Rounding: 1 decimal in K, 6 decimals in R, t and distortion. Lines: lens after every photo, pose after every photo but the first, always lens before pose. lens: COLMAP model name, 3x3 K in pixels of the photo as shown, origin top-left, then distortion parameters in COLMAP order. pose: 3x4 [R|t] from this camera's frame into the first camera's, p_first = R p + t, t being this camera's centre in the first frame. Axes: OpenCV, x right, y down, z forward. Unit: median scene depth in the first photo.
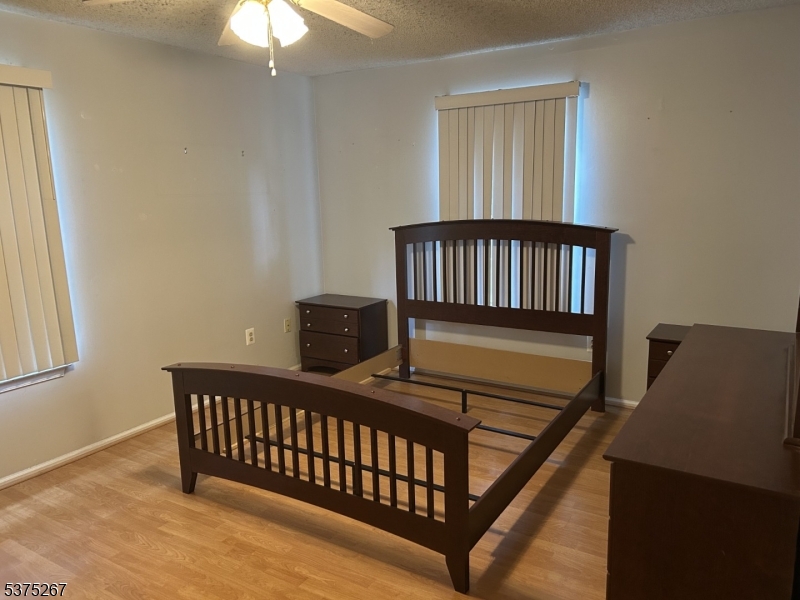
lens RADIAL K [[612.1, 0, 400.0], [0, 612.1, 300.0], [0, 0, 1]] dist [0.073044, -0.070802]
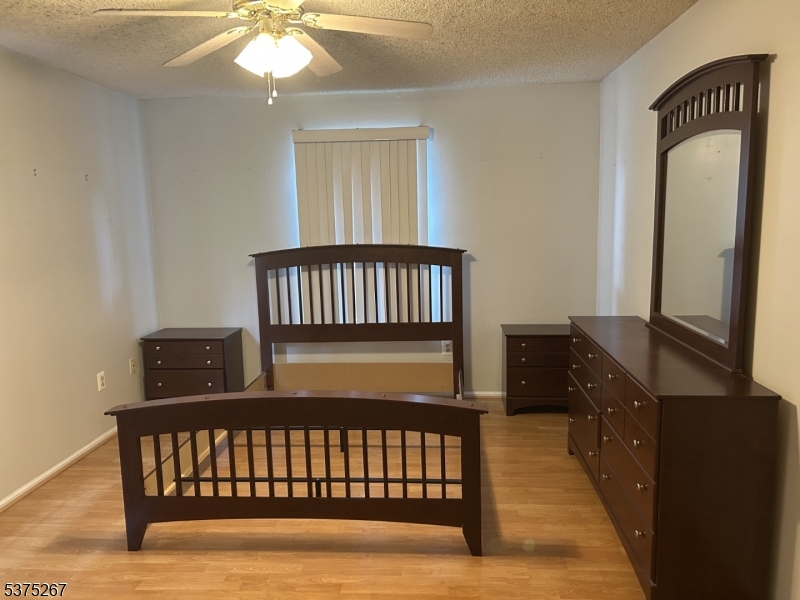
lens RADIAL K [[612.1, 0, 400.0], [0, 612.1, 300.0], [0, 0, 1]] dist [0.073044, -0.070802]
pose [[0.884740, -0.061907, 0.461956, -0.301708], [0.086344, 0.995754, -0.031925, 0.009808], [-0.458018, 0.068132, 0.886328, 0.001915]]
